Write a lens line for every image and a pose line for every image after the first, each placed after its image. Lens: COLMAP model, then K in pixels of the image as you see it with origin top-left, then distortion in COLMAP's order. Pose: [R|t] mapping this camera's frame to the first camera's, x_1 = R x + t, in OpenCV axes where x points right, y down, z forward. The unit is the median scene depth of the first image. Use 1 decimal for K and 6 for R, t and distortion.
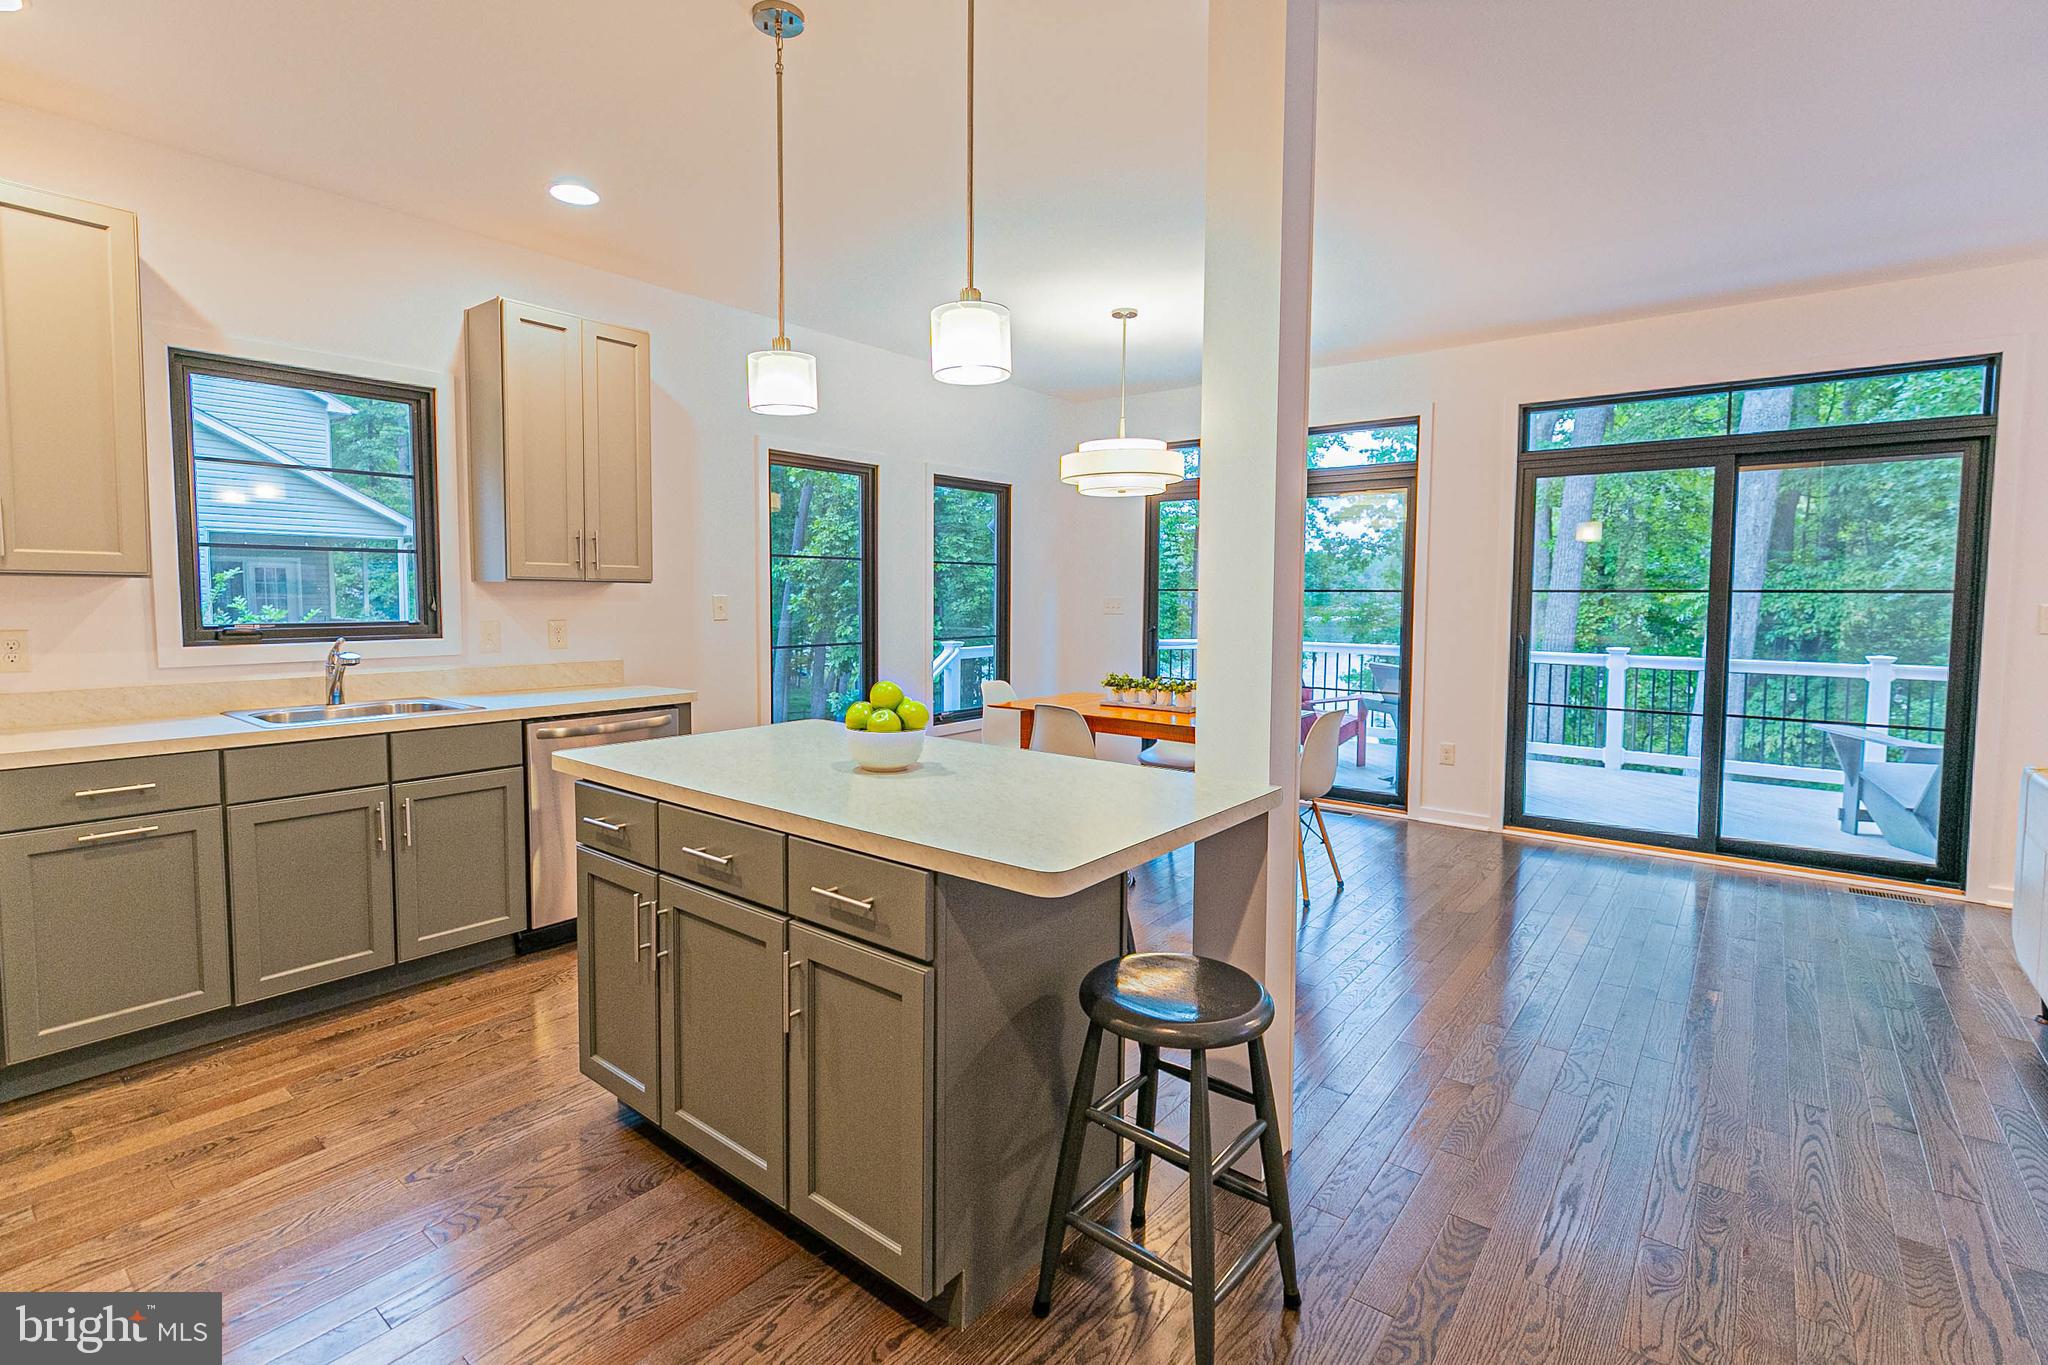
lens RADIAL K [[940.7, 0, 999.1], [0, 940.7, 649.4], [0, 0, 1]] dist [0.007607, -0.000054]
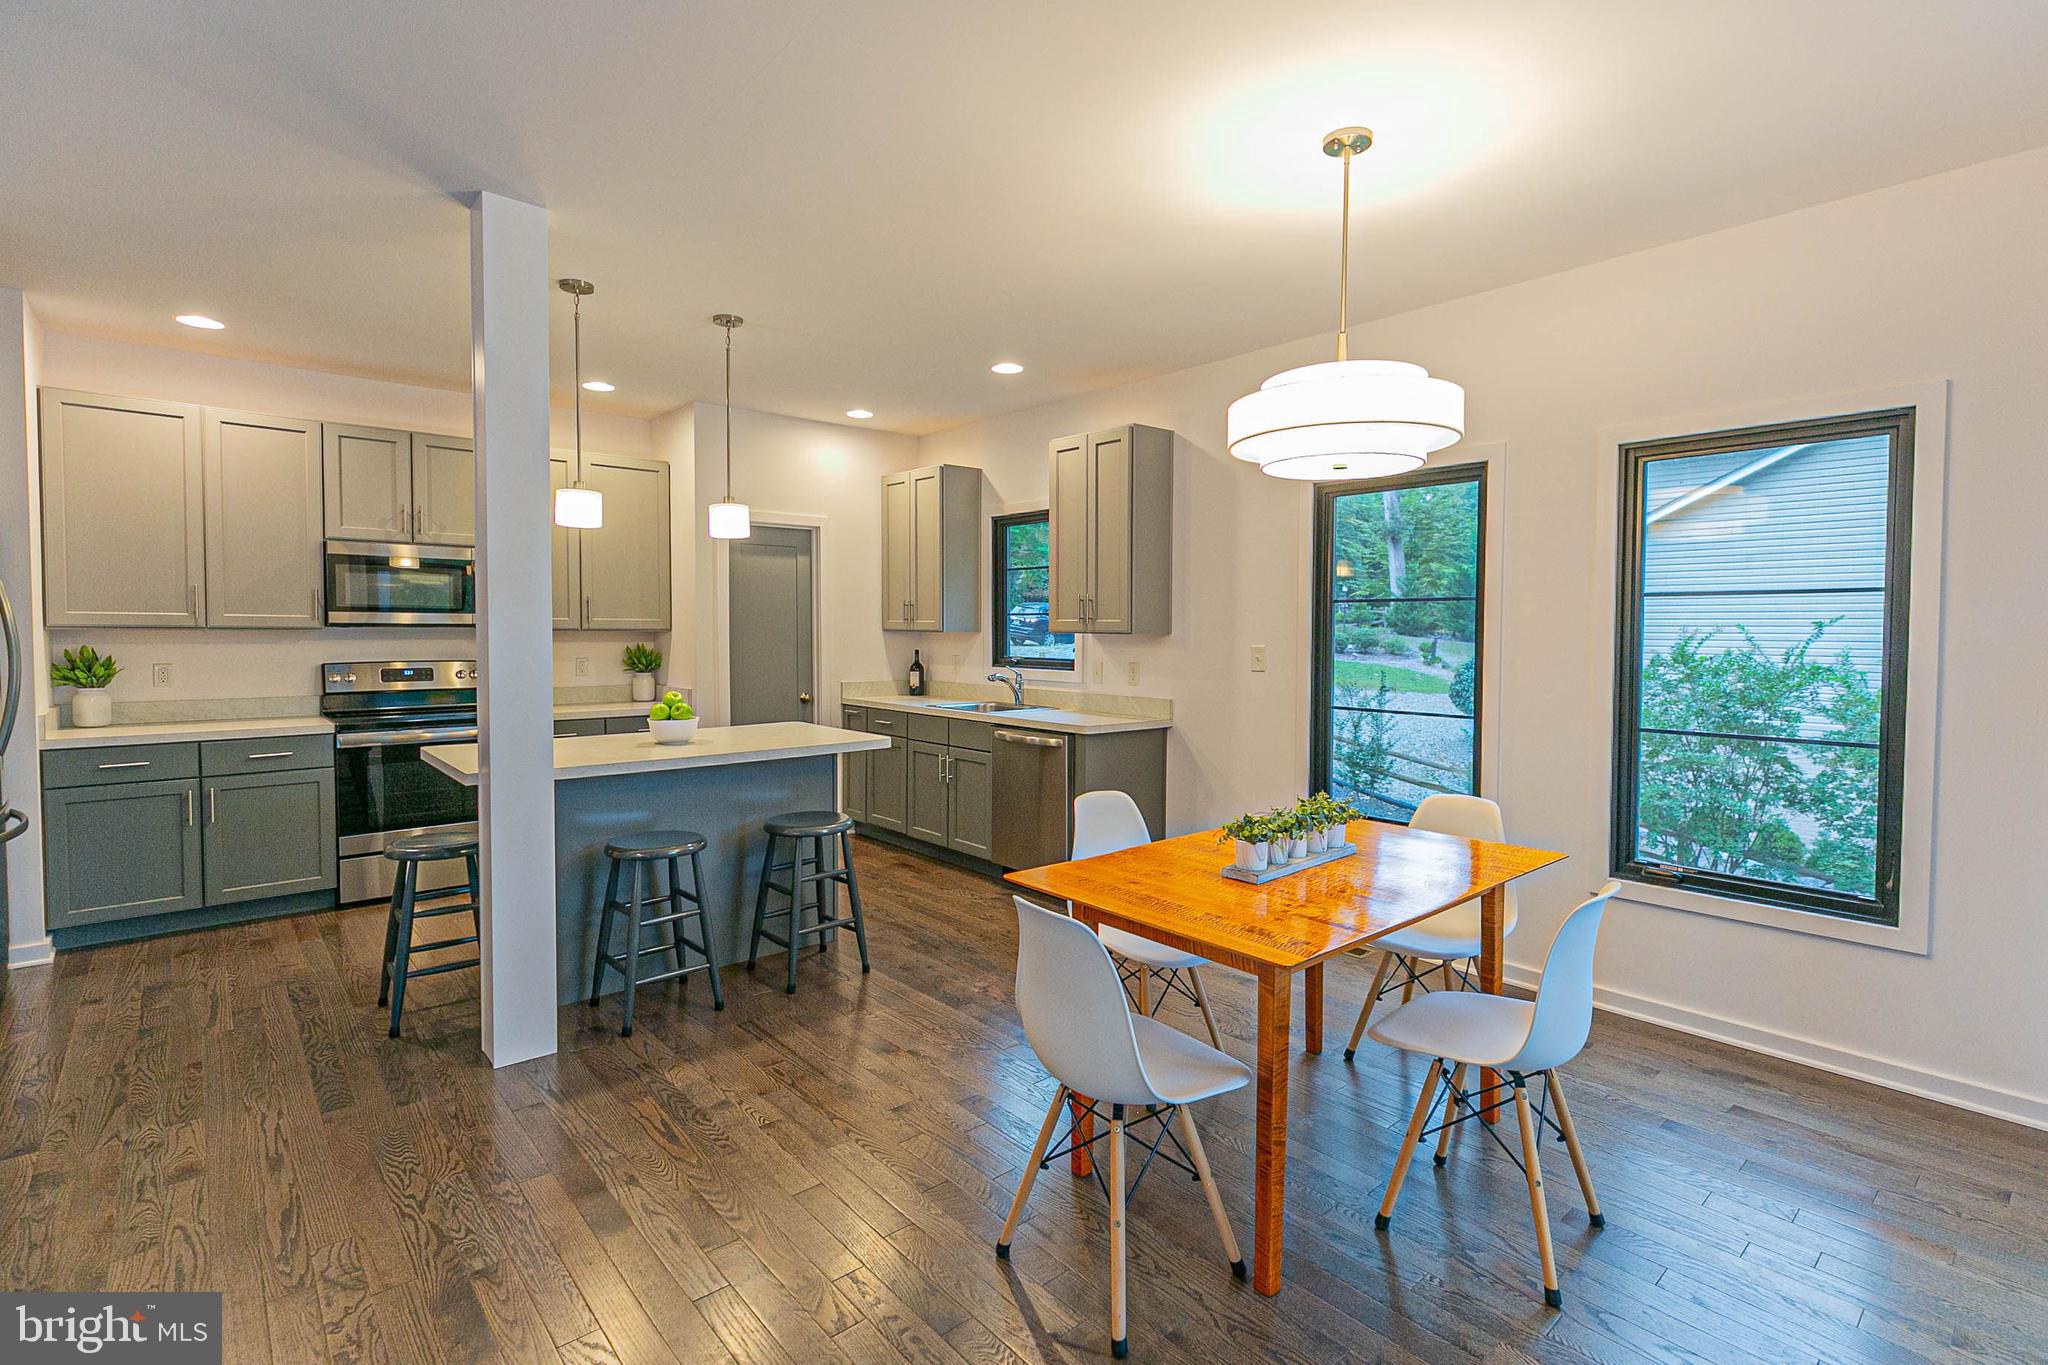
lens RADIAL K [[951.7, 0, 1032.3], [0, 951.7, 660.2], [0, 0, 1]] dist [0.000567, -0.000510]
pose [[-0.162243, 0.024458, -0.986448, 0.832616], [-0.065517, 0.997220, 0.035501, -0.071730], [0.984573, 0.070388, -0.160189, 1.077710]]
